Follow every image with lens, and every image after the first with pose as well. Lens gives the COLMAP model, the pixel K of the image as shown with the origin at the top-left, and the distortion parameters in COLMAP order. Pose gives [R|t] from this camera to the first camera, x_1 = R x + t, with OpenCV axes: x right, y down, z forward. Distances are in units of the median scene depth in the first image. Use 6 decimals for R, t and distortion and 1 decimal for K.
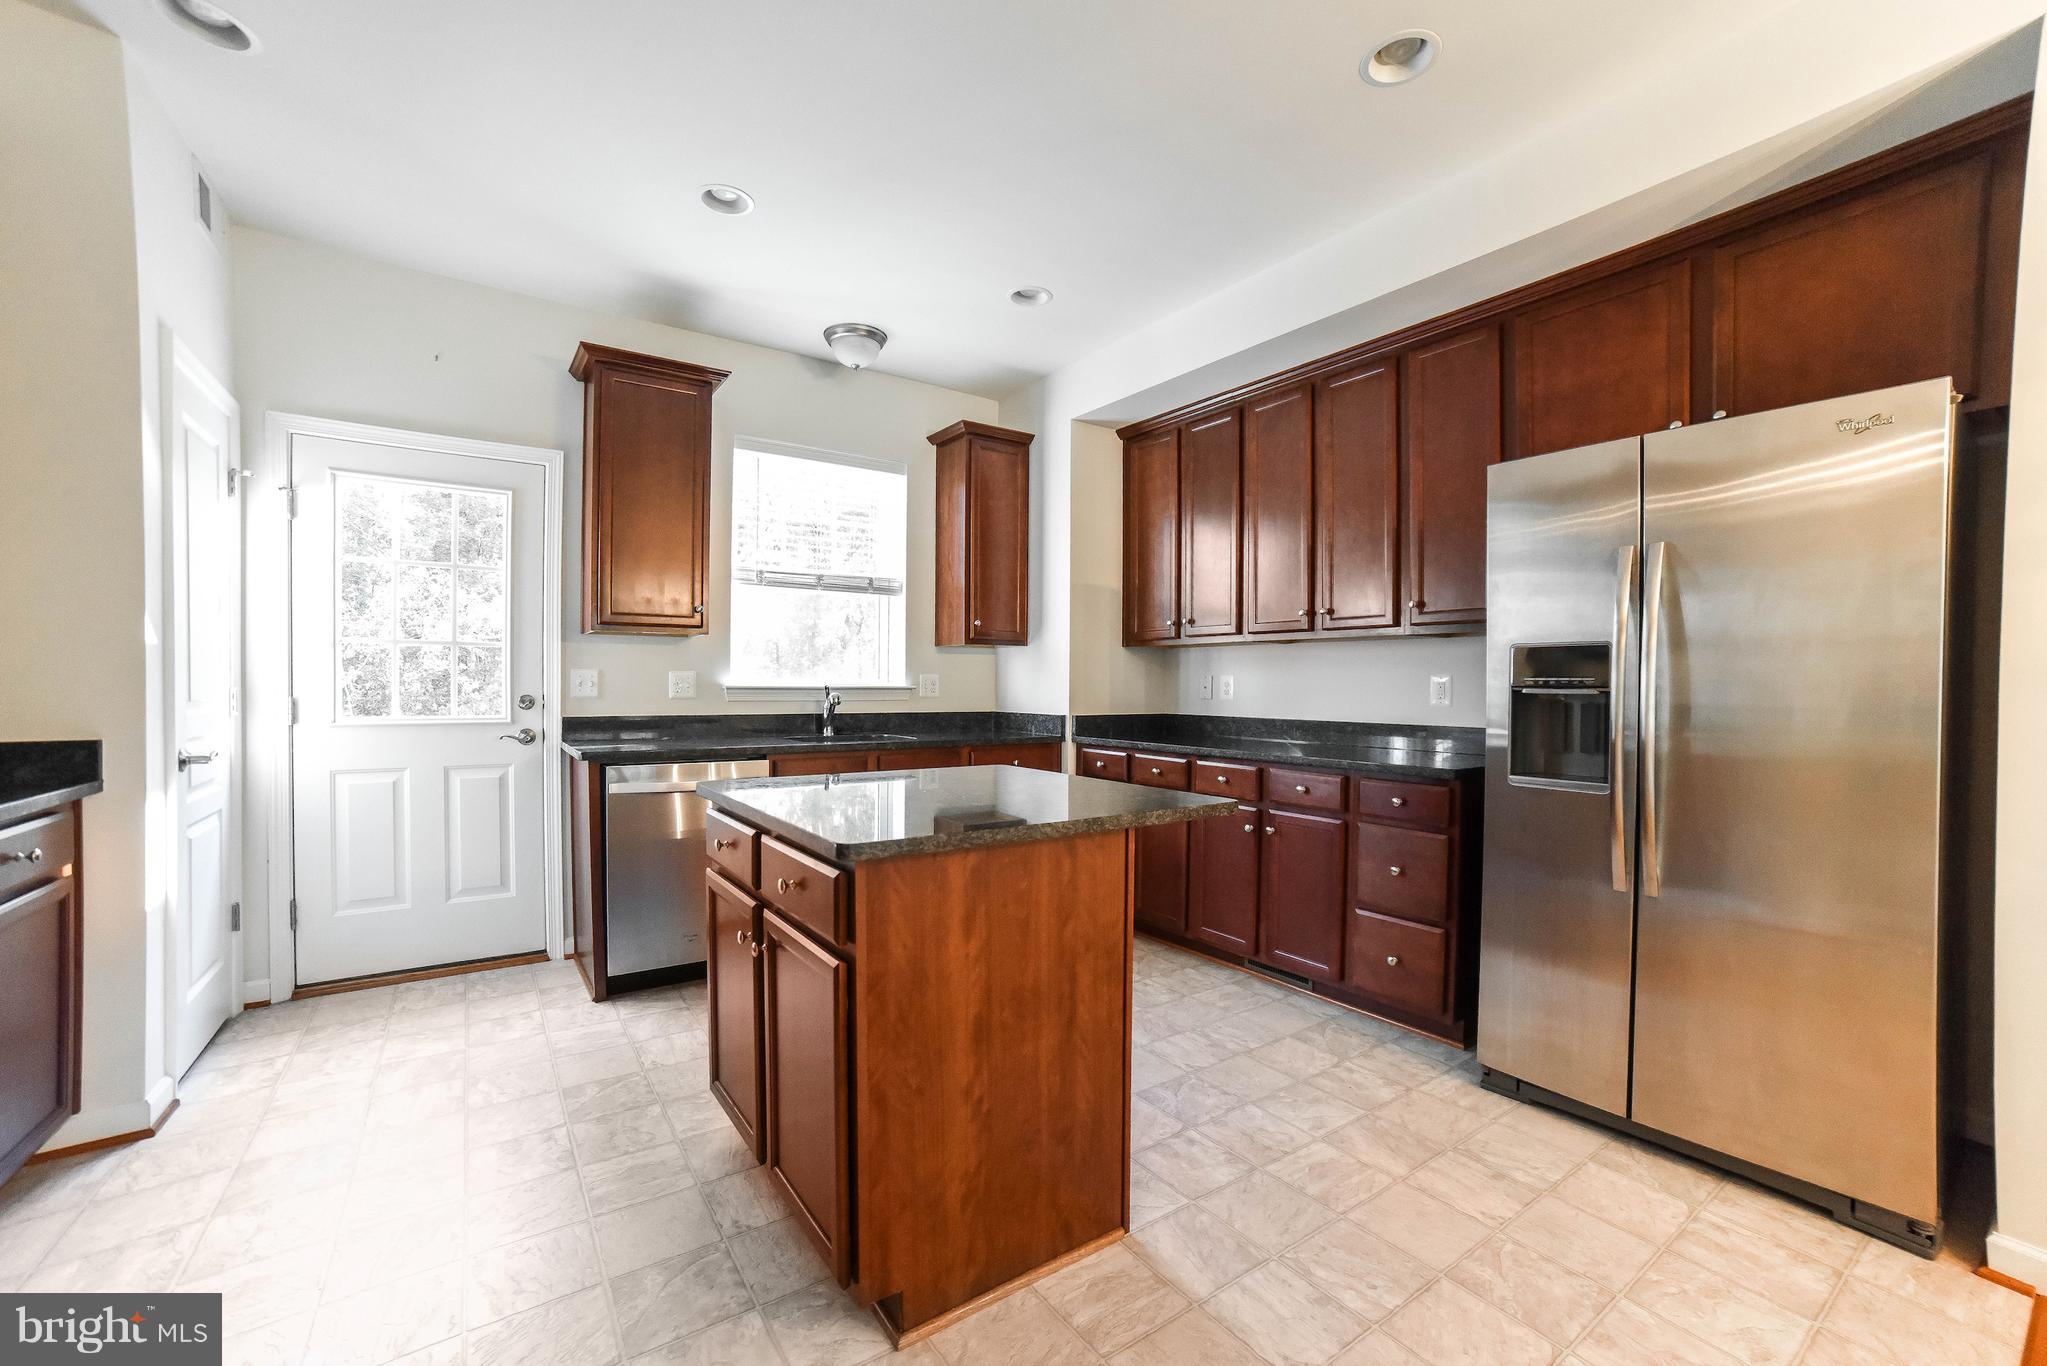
lens RADIAL K [[835.8, 0, 1036.4], [0, 835.8, 689.8], [0, 0, 1]] dist [0.000279, 0.000186]
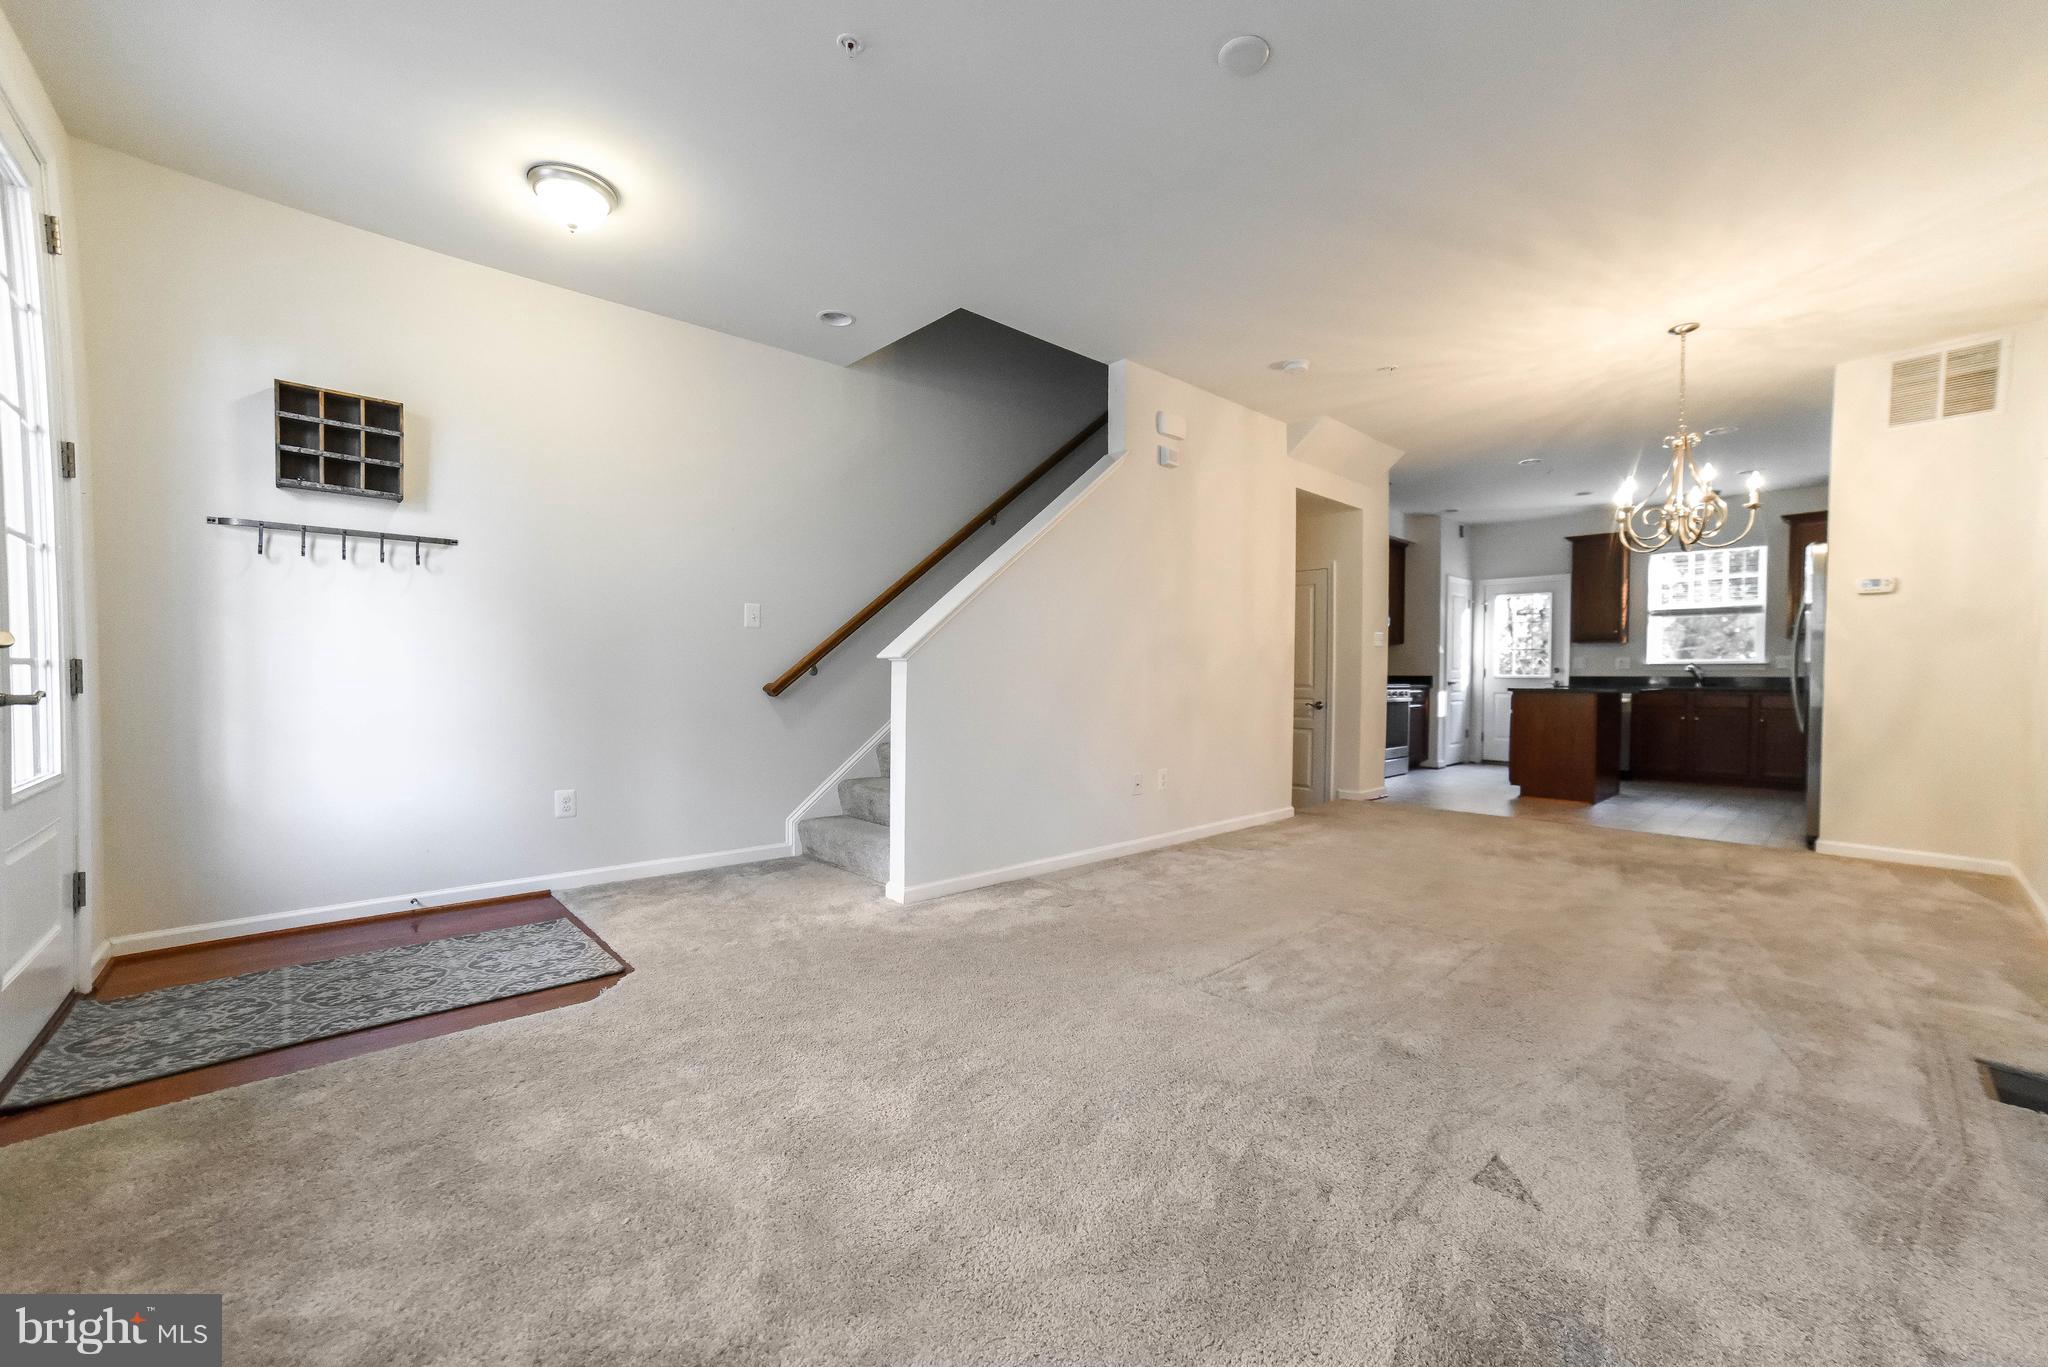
lens RADIAL K [[836.2, 0, 1036.9], [0, 836.2, 690.3], [0, 0, 1]] dist [0.000279, 0.000186]
pose [[0.141235, 0.010860, -0.989917, 1.829056], [-0.015364, 0.999843, 0.008777, 0.081419], [0.989857, 0.013970, 0.141380, -1.036592]]
